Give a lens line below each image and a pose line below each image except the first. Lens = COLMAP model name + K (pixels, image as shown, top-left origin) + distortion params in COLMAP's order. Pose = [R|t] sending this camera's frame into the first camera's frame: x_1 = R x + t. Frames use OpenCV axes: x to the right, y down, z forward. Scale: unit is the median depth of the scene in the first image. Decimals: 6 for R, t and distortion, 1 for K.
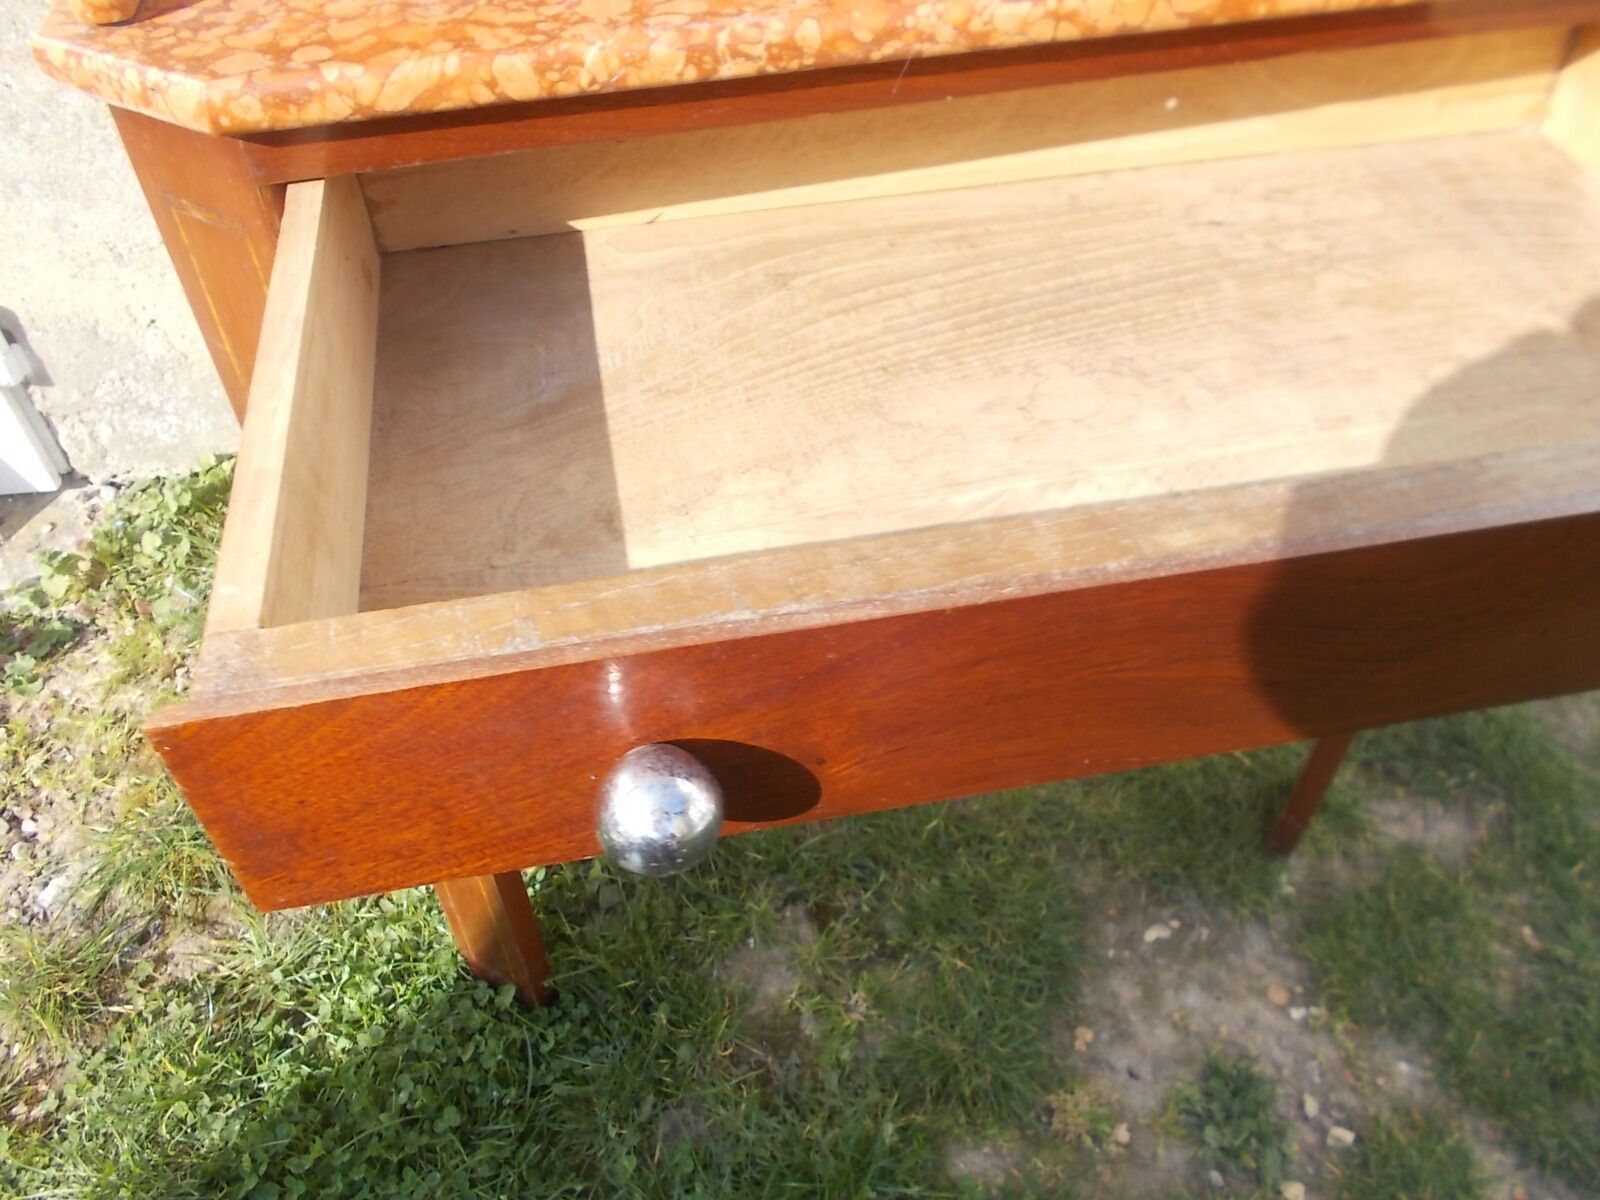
lens RADIAL K [[1207.5, 0, 784.7], [0, 1207.5, 592.8], [0, 0, 1]] dist [0.005059, -0.015453]
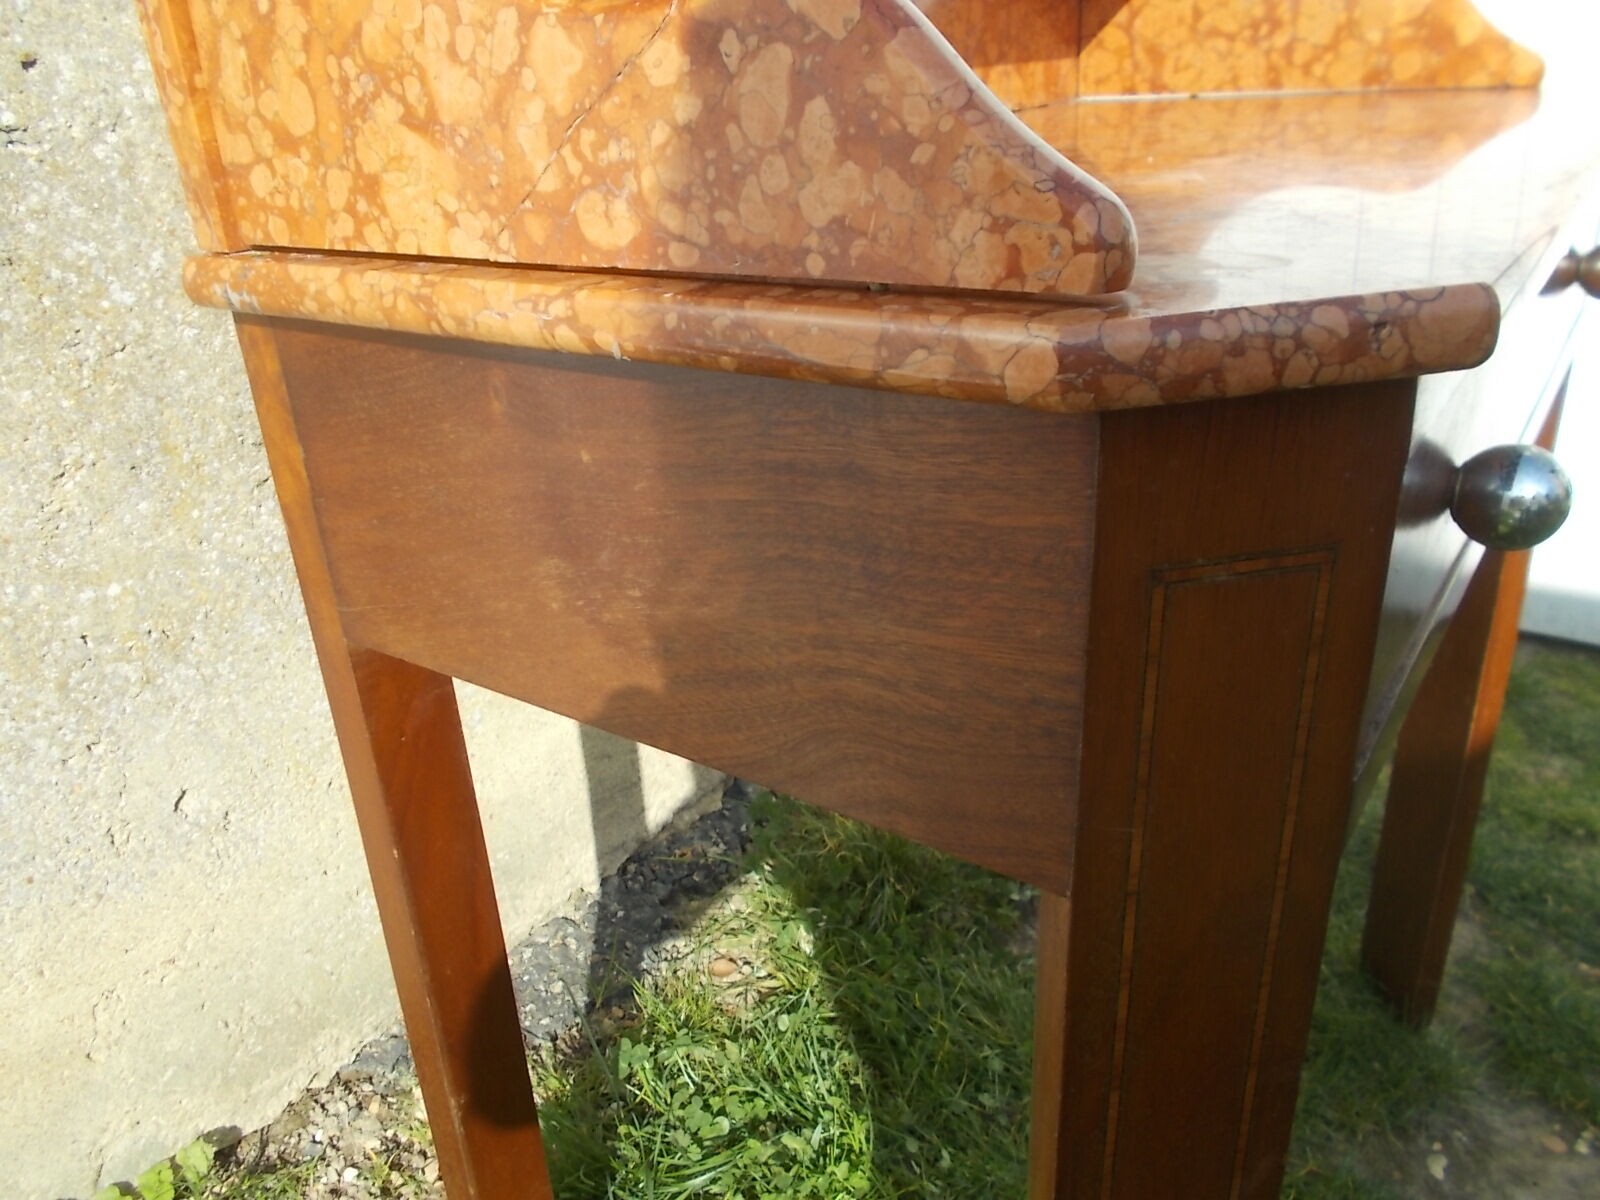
lens RADIAL K [[1207.5, 0, 778.6], [0, 1207.5, 597.0], [0, 0, 1]] dist [0.005059, -0.015453]
pose [[0.745389, -0.294424, 0.598089, -0.538731], [0.501115, 0.839153, -0.211438, -0.153492], [-0.439636, 0.457315, 0.773035, 0.345159]]
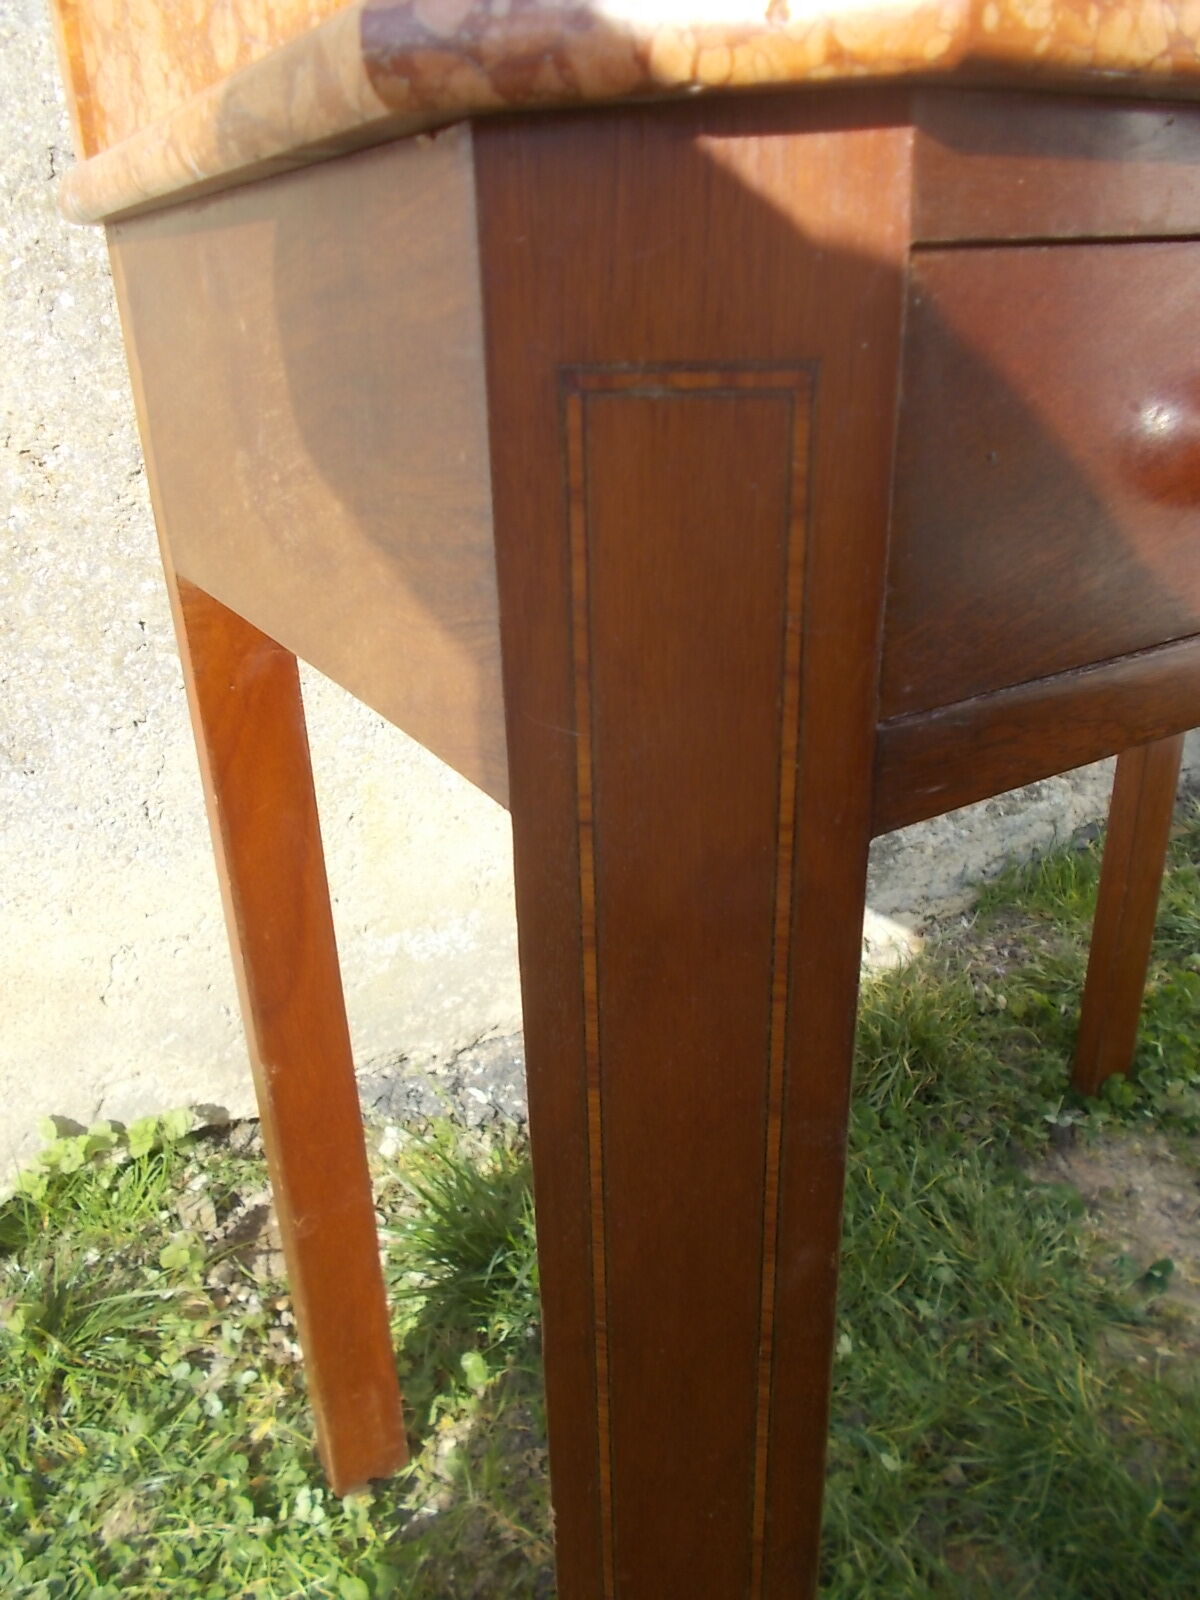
lens RADIAL K [[1207.5, 0, 602.9], [0, 1207.5, 792.6], [0, 0, 1]] dist [0.005059, -0.015453]
pose [[0.946360, -0.131577, 0.295109, -0.357755], [0.235920, 0.905449, -0.352851, -0.006922], [-0.220779, 0.403547, 0.887923, 0.350232]]
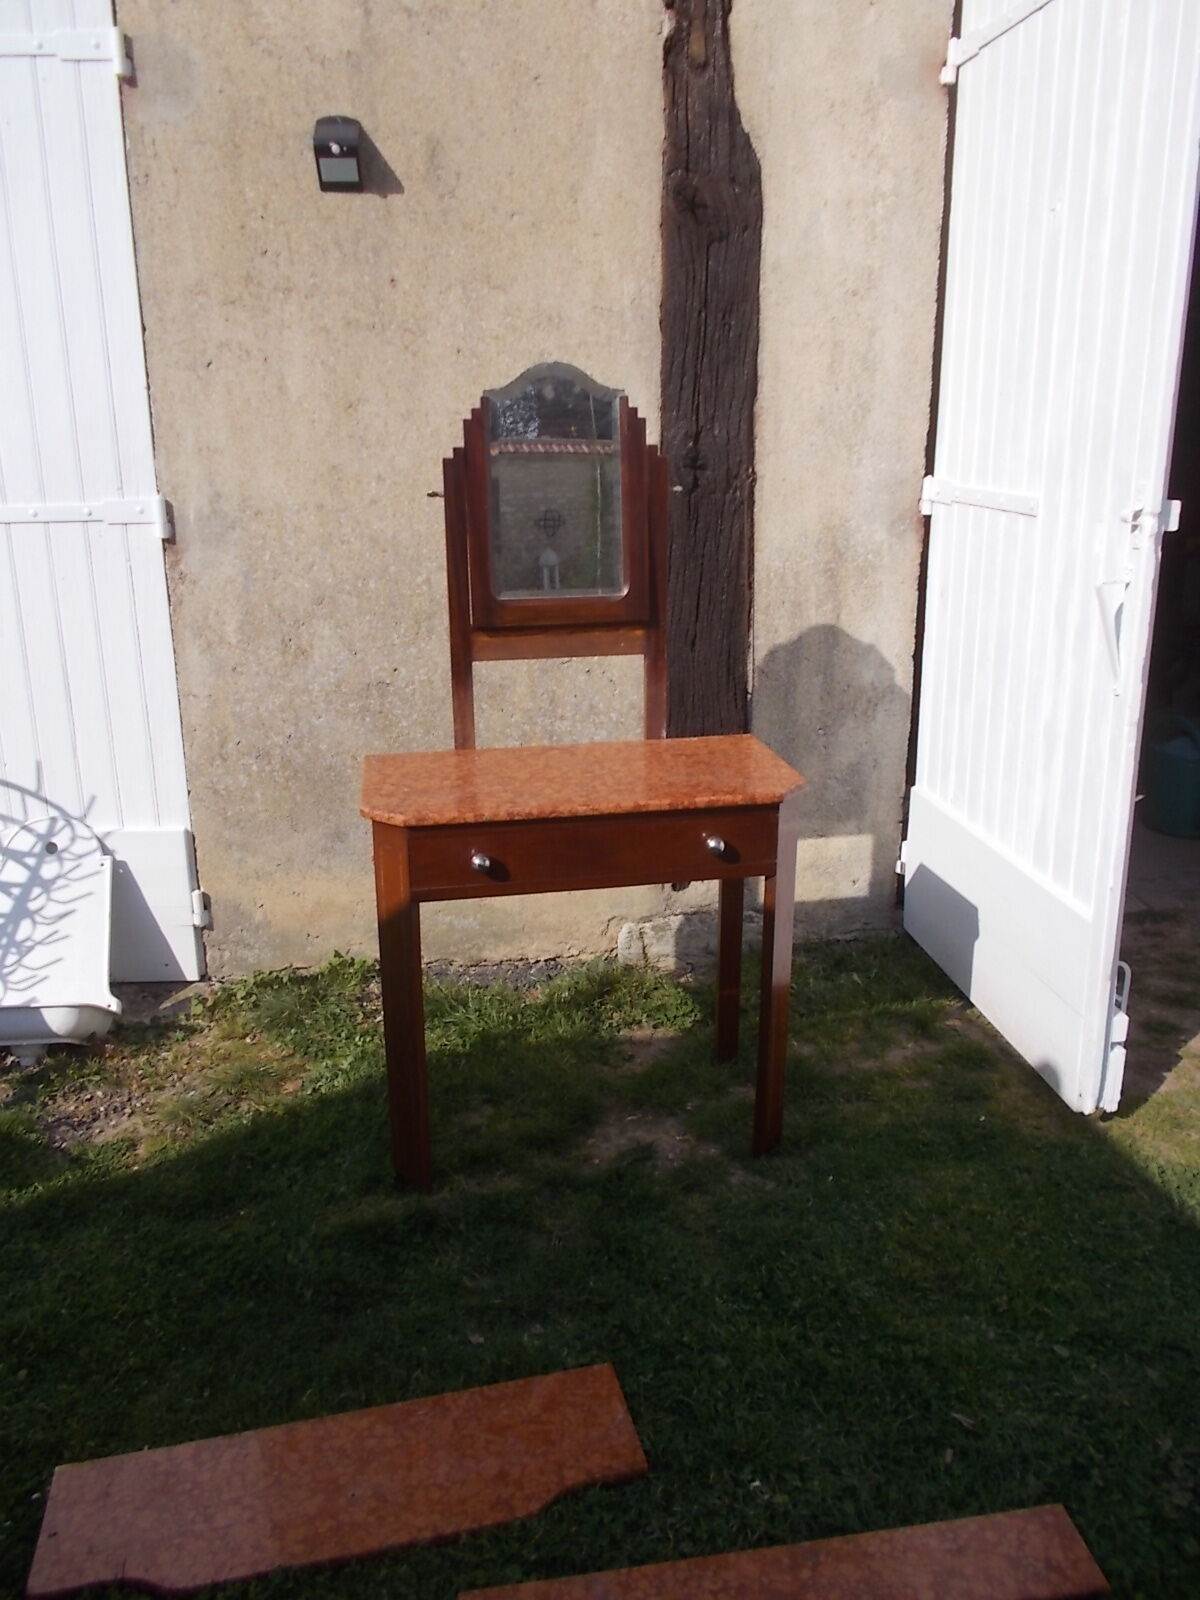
lens RADIAL K [[1207.5, 0, 603.4], [0, 1207.5, 800.2], [0, 0, 1]] dist [0.005059, -0.015453]
pose [[0.996830, 0.027859, -0.074530, 0.457012], [-0.061712, 0.861966, -0.503196, 1.064521], [0.050224, 0.506200, 0.860953, -1.594140]]
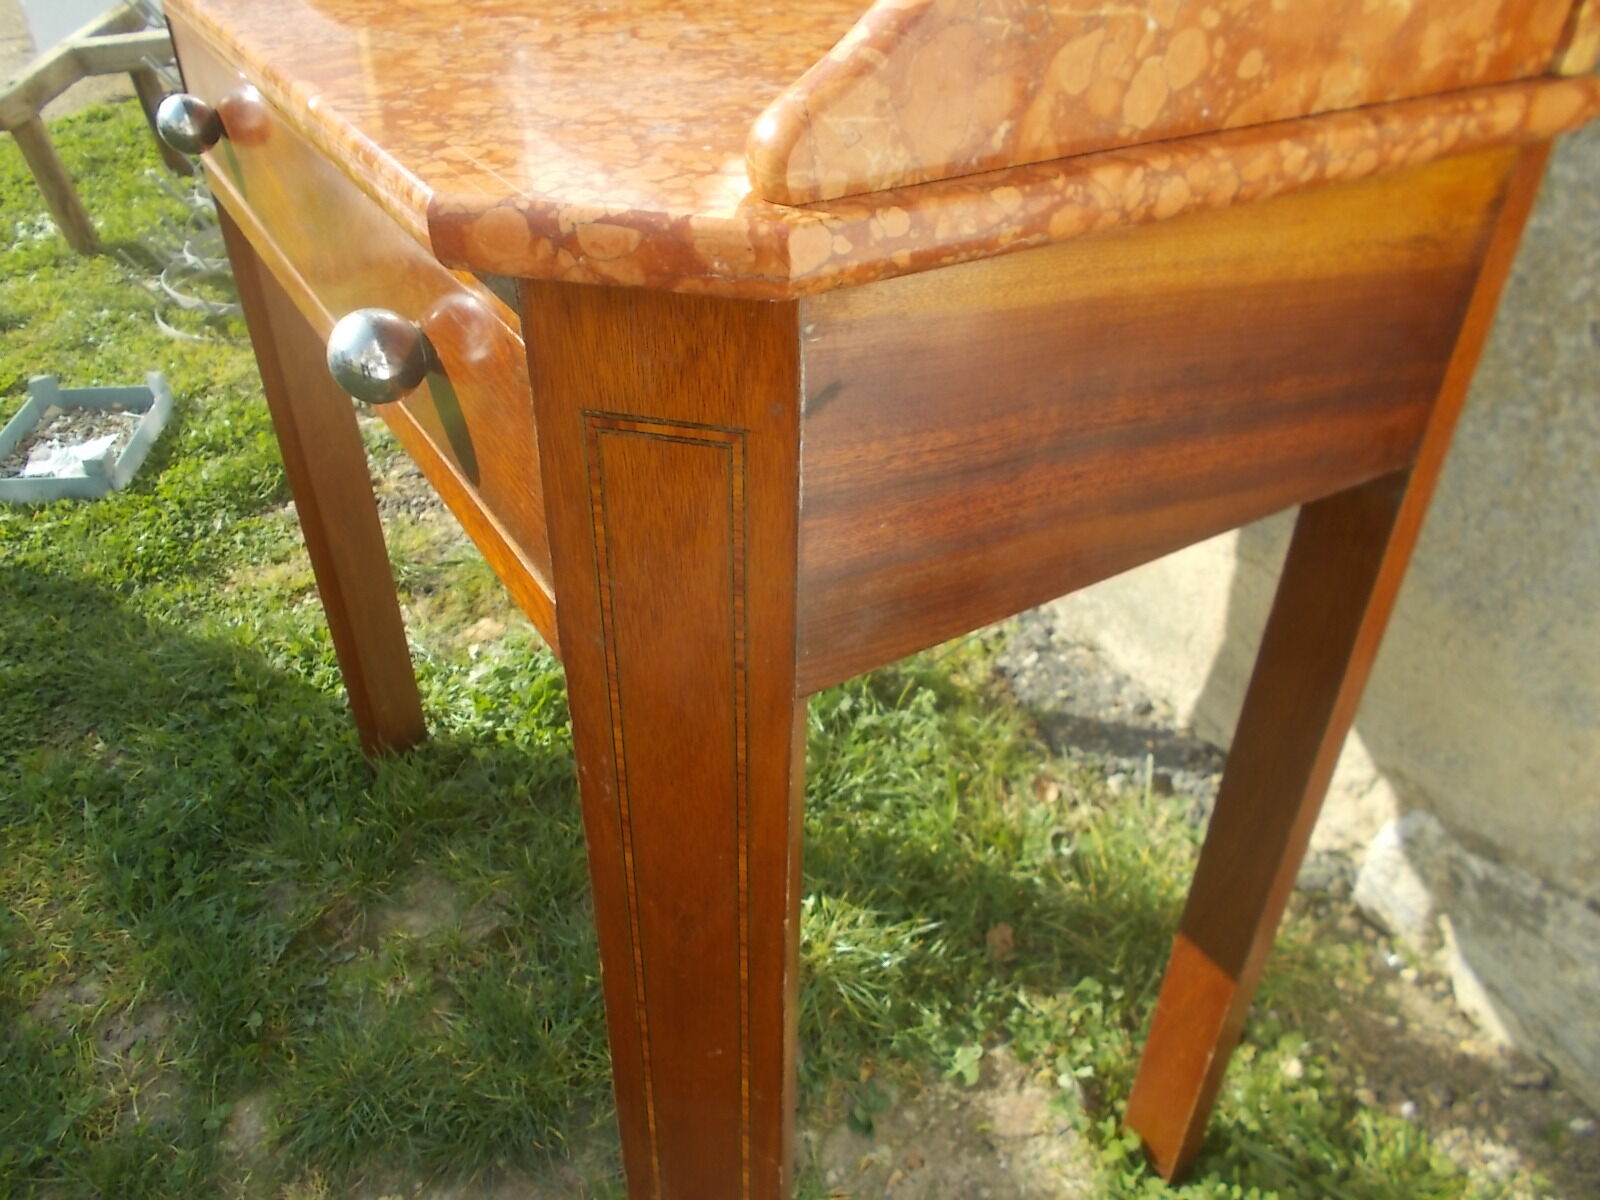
lens RADIAL K [[1207.5, 0, 788.4], [0, 1207.5, 603.5], [0, 0, 1]] dist [0.005059, -0.015453]
pose [[0.315866, 0.558692, -0.766872, 0.815483], [-0.677366, 0.698747, 0.230061, -0.371384], [0.664382, 0.446785, 0.599149, 0.469181]]
